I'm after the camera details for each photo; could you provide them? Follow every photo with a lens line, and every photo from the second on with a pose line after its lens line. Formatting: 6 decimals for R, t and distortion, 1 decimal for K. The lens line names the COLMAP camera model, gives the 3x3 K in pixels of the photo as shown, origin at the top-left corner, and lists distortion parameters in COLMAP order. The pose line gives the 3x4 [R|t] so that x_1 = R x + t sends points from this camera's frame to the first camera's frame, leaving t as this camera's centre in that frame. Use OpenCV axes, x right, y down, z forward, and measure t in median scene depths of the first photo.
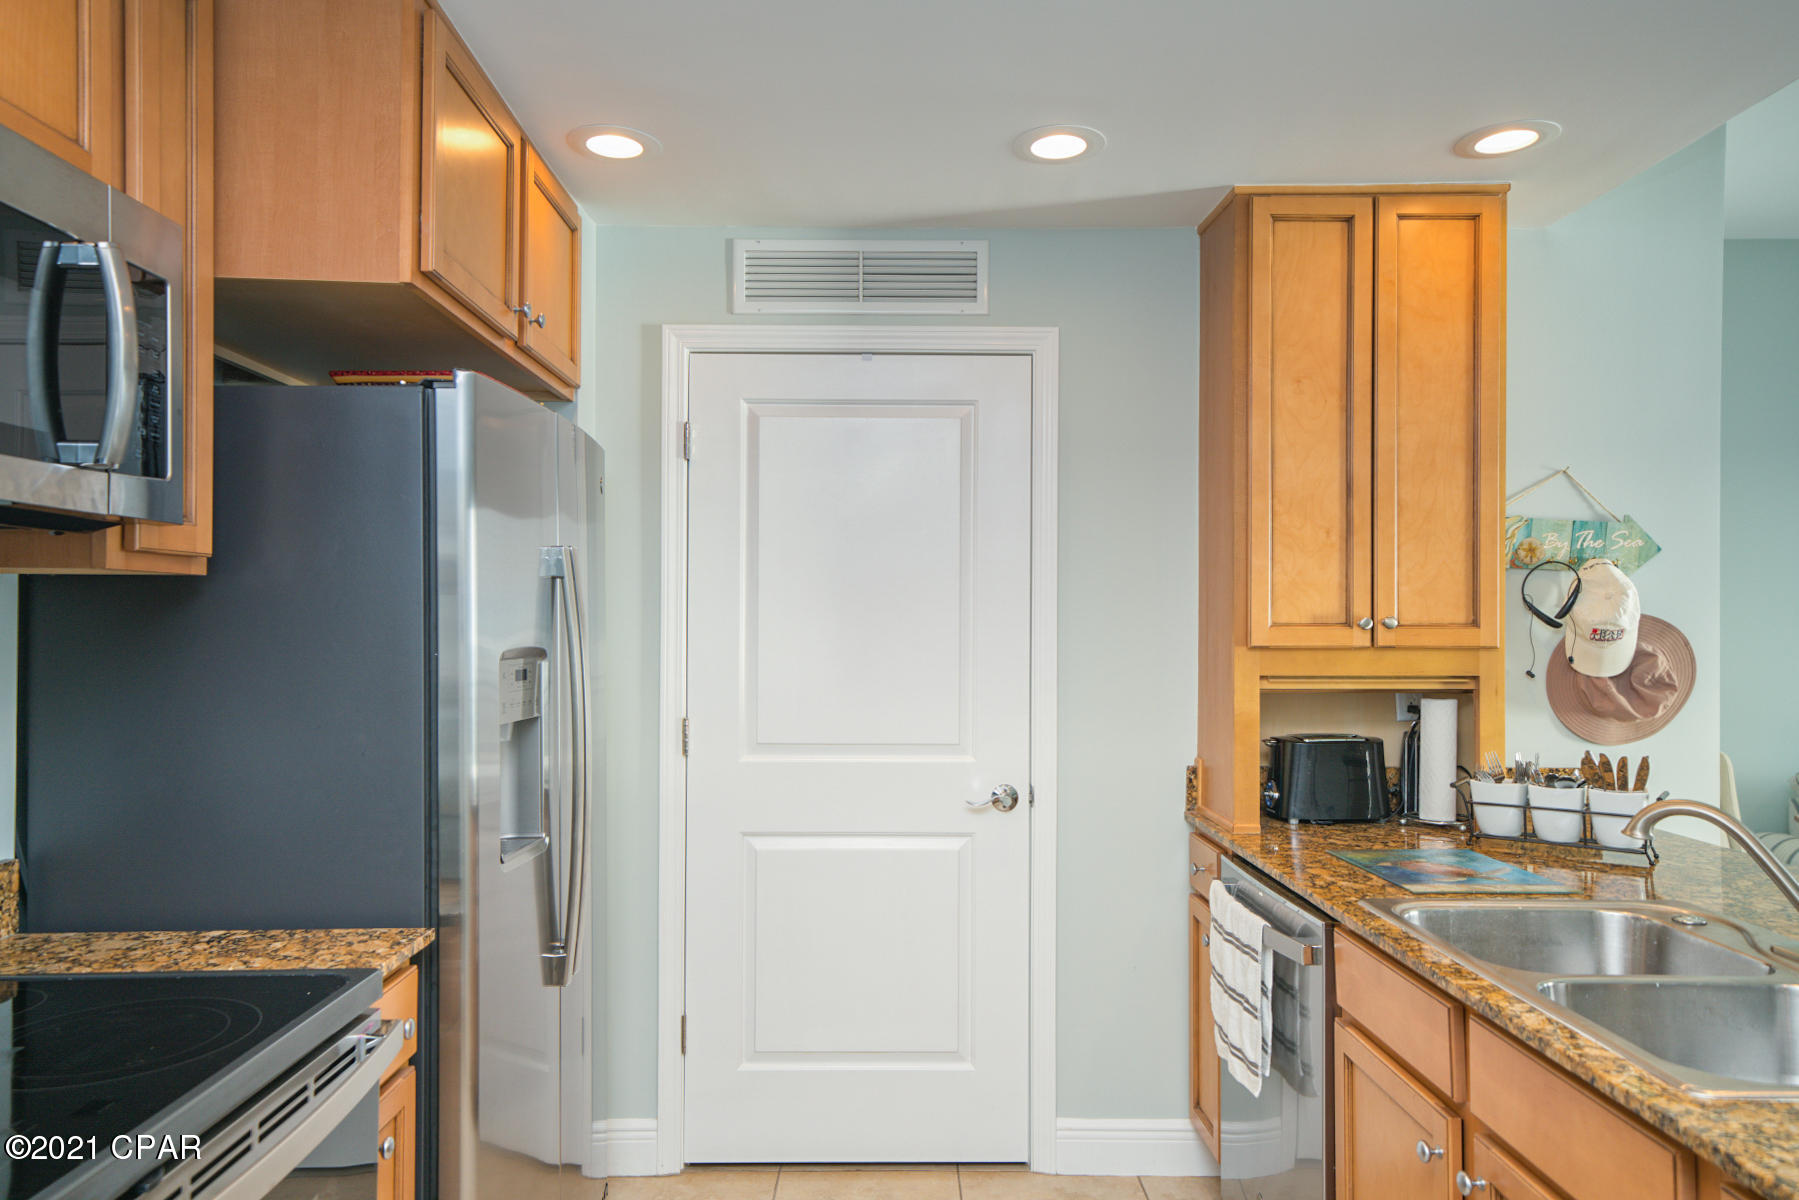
lens RADIAL K [[1193.1, 0, 900.1], [0, 1193.1, 614.6], [0, 0, 1]] dist [0.030454, 0.007873]
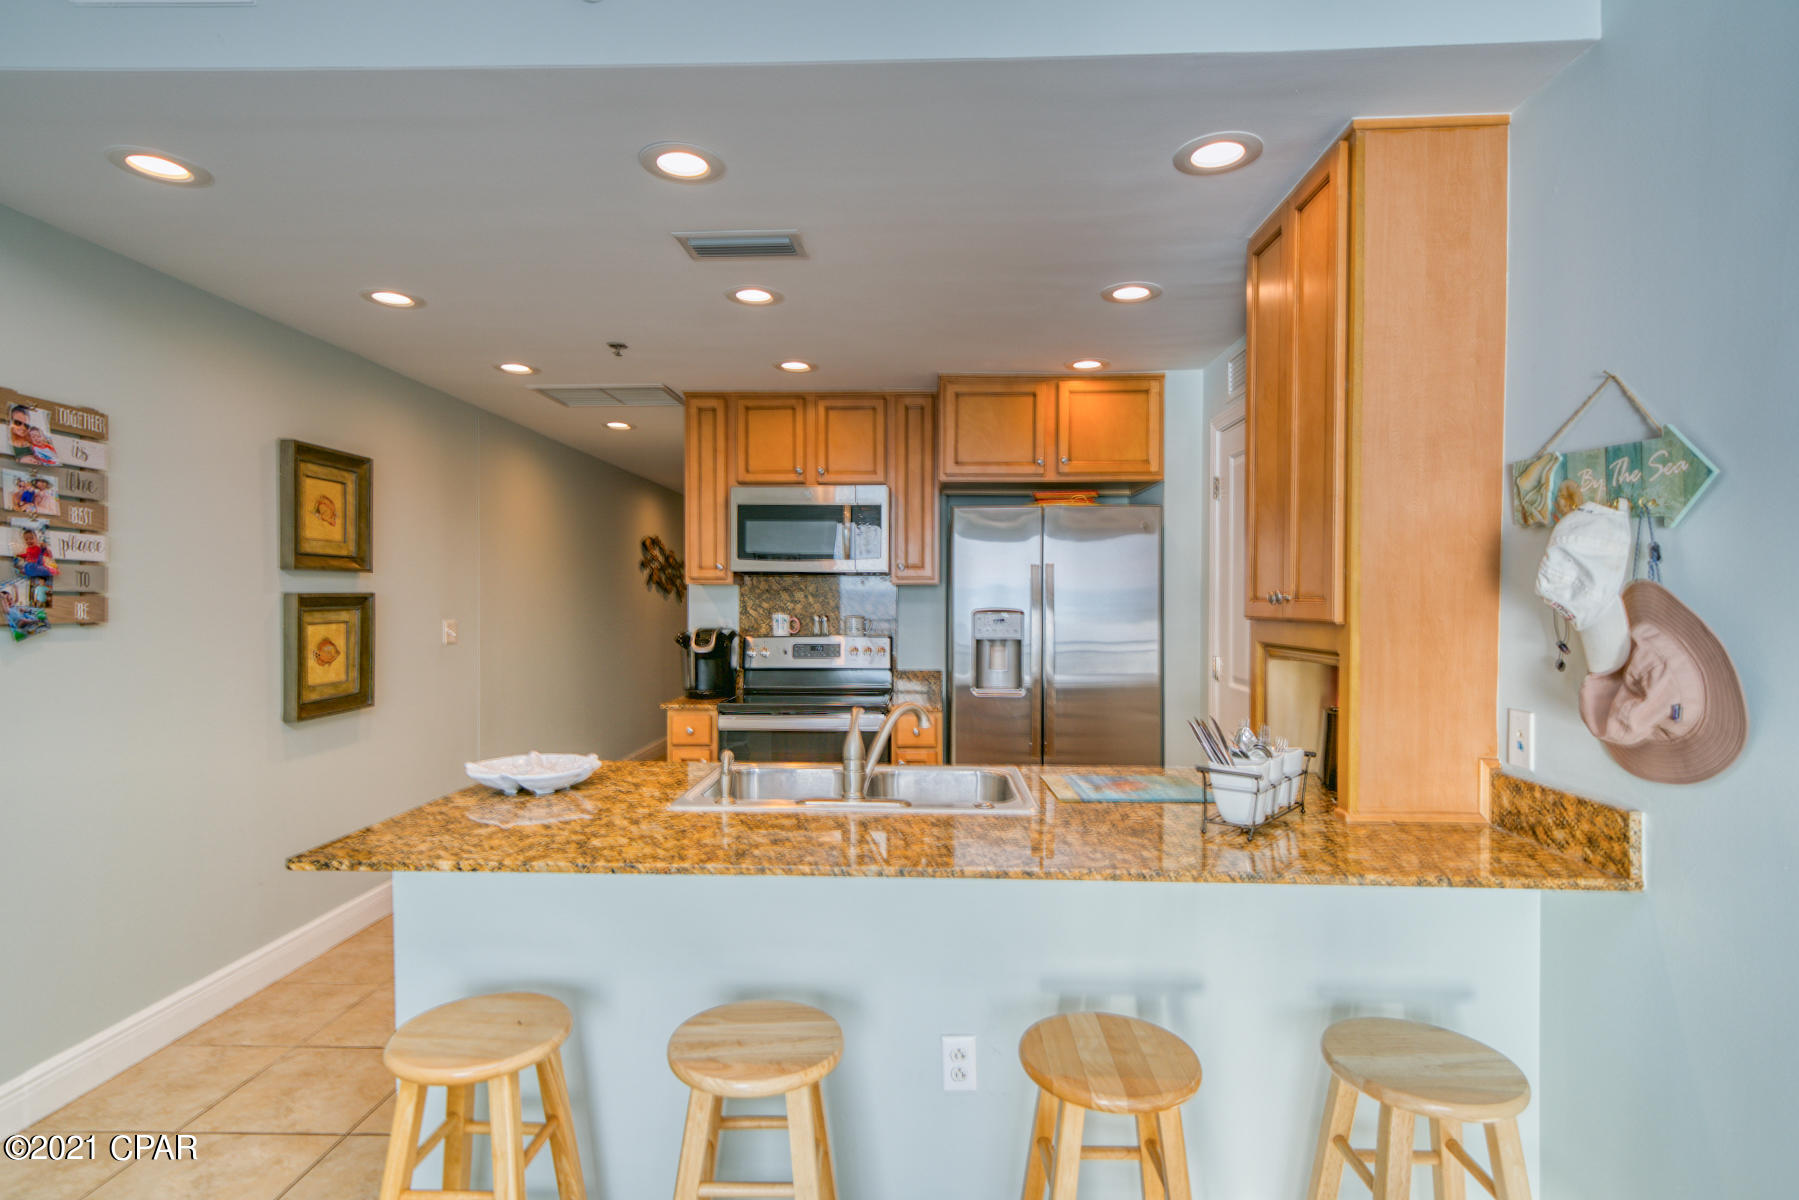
lens RADIAL K [[931.5, 0, 884.6], [0, 931.5, 609.7], [0, 0, 1]] dist [0.024850, -0.000230]
pose [[-0.058758, 0.006874, -0.998249, 1.189079], [0.003431, 0.999972, 0.006684, 0.010684], [0.998266, -0.003032, -0.058780, 0.651781]]
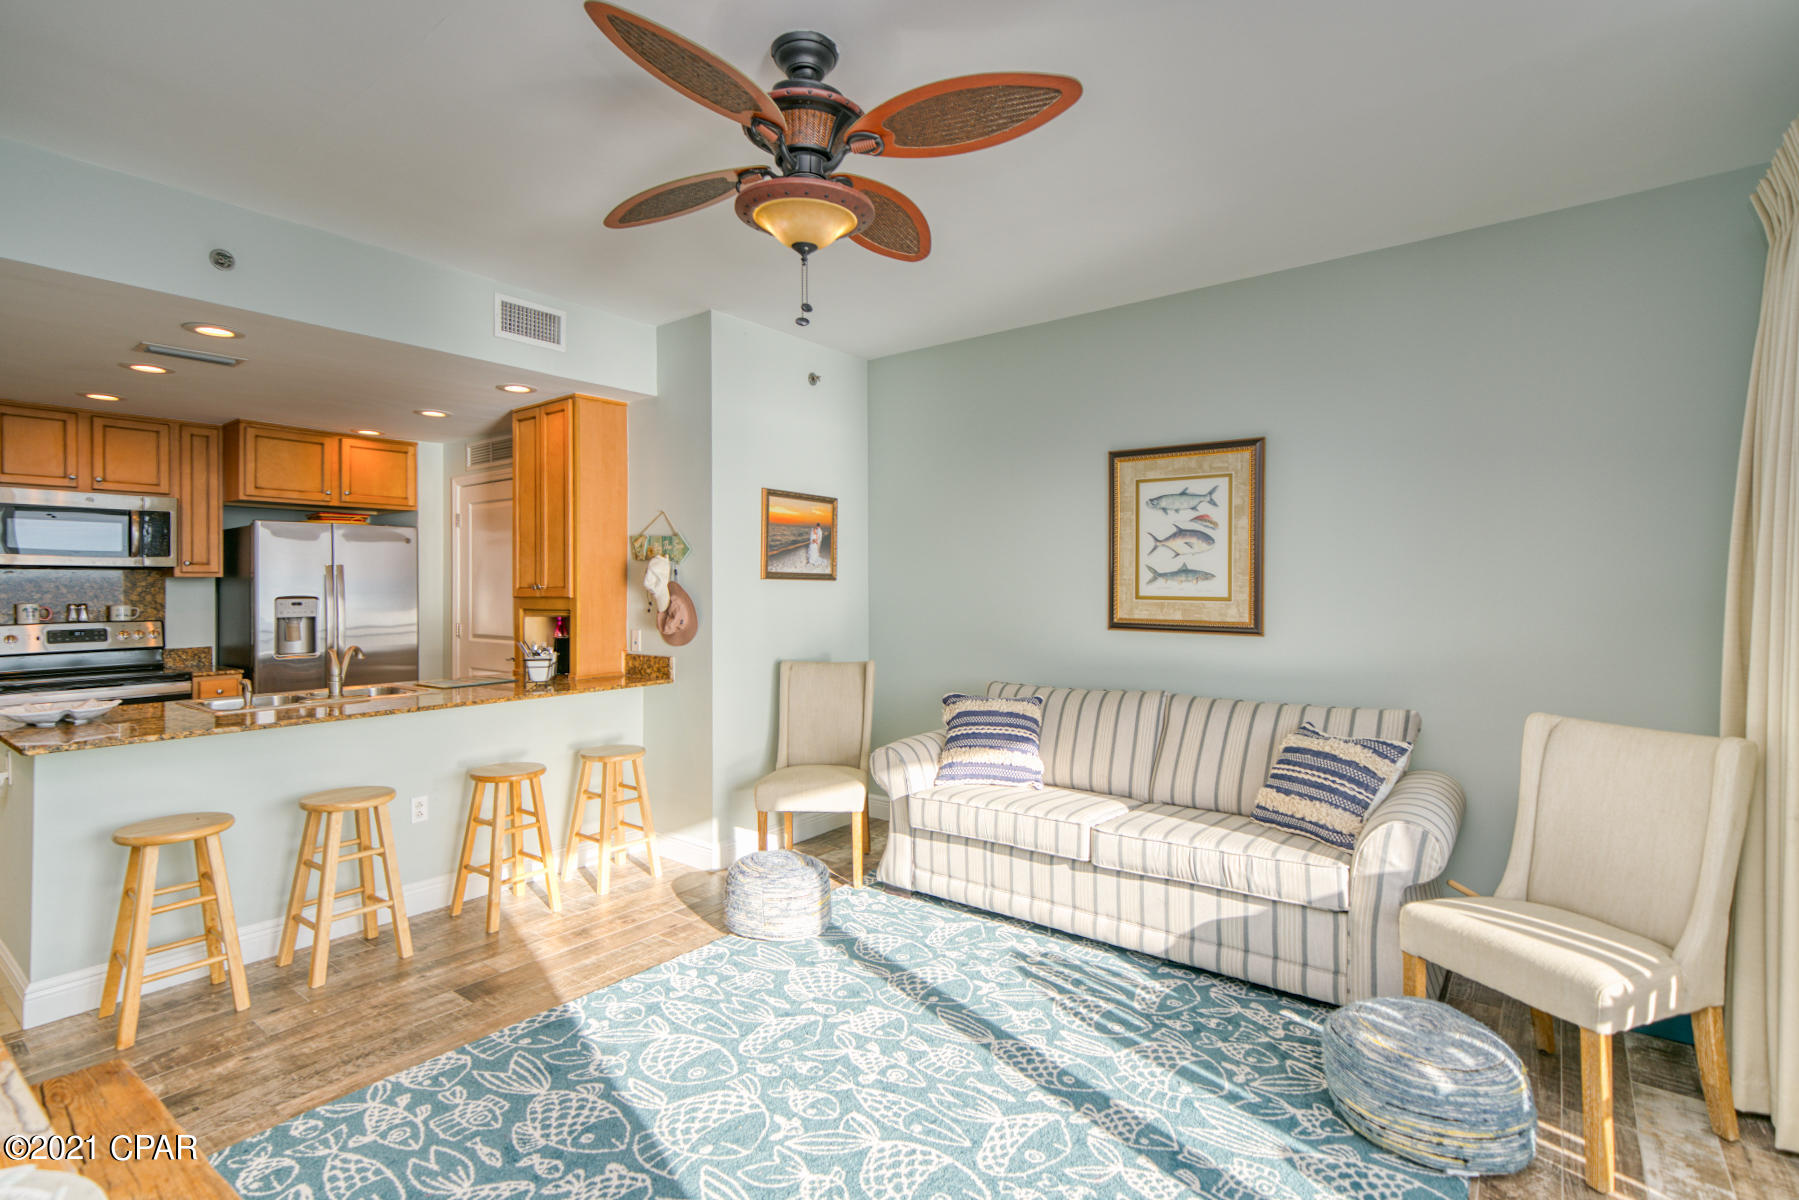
lens RADIAL K [[859.9, 0, 889.5], [0, 859.9, 580.6], [0, 0, 1]] dist [0.013889, 0.000485]
pose [[0.780832, -0.010174, -0.624658, 1.883710], [0.010535, 0.999940, -0.003117, 0.006914], [0.624652, -0.004147, 0.780892, 0.096061]]
